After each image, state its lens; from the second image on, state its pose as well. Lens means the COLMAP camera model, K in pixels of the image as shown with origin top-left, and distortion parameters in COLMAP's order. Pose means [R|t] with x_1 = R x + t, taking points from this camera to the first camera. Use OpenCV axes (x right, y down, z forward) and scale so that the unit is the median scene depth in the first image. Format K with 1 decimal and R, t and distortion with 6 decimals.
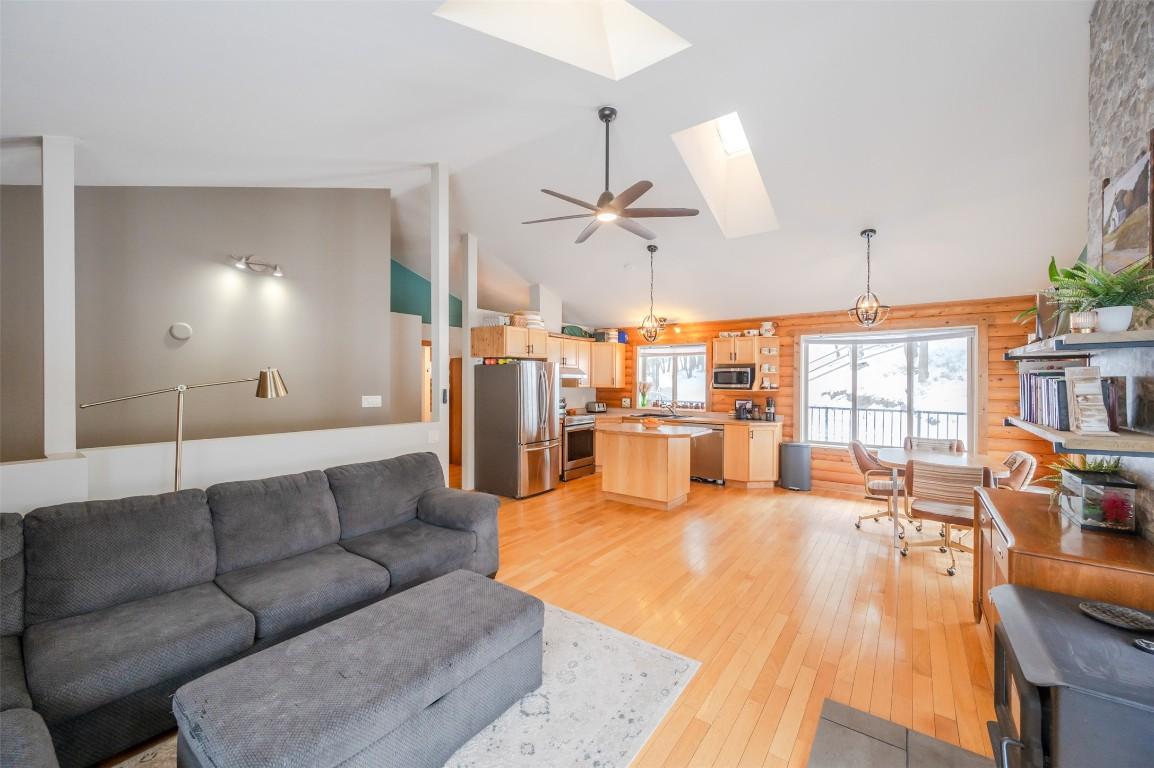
lens RADIAL K [[437.8, 0, 586.1], [0, 437.8, 376.3], [0, 0, 1]] dist [-0.001635, -0.000055]
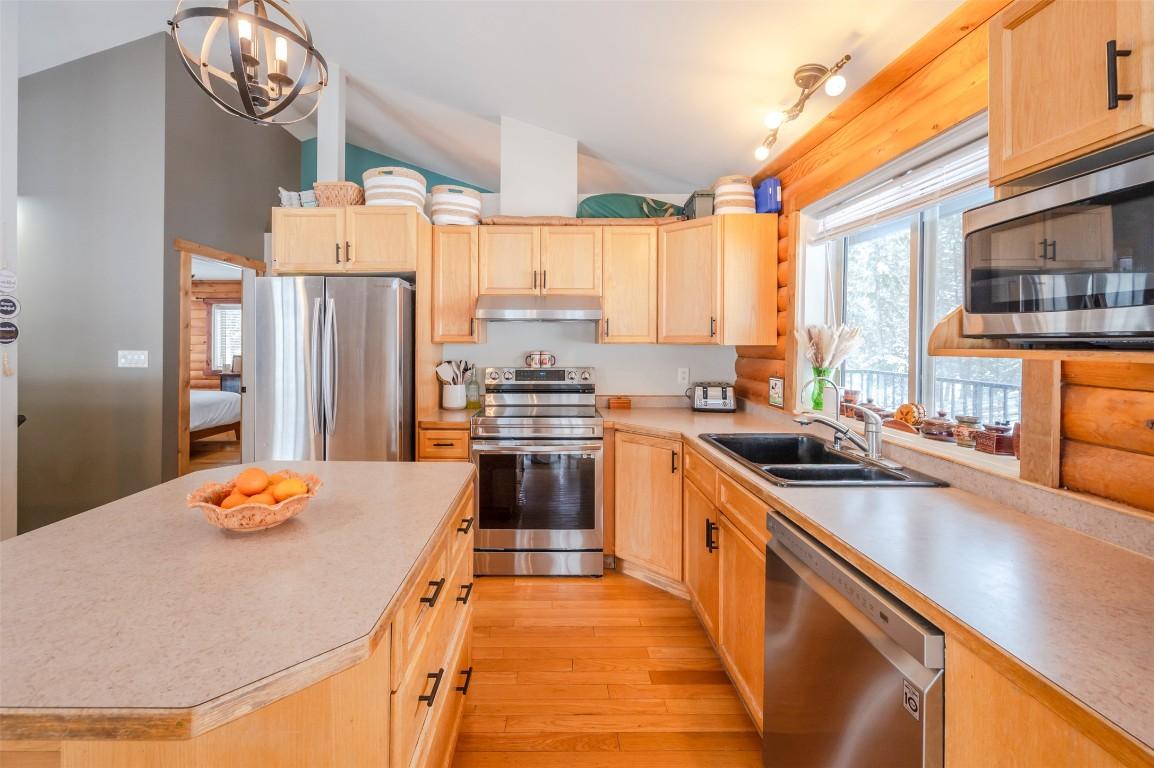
lens RADIAL K [[469.7, 0, 563.0], [0, 469.7, 347.5], [0, 0, 1]] dist [-0.006651, 0.002107]
pose [[0.593080, 0.006206, -0.805120, 0.313194], [0.006973, 0.999893, 0.012844, 0.023846], [0.805114, -0.013232, 0.592973, 0.733835]]
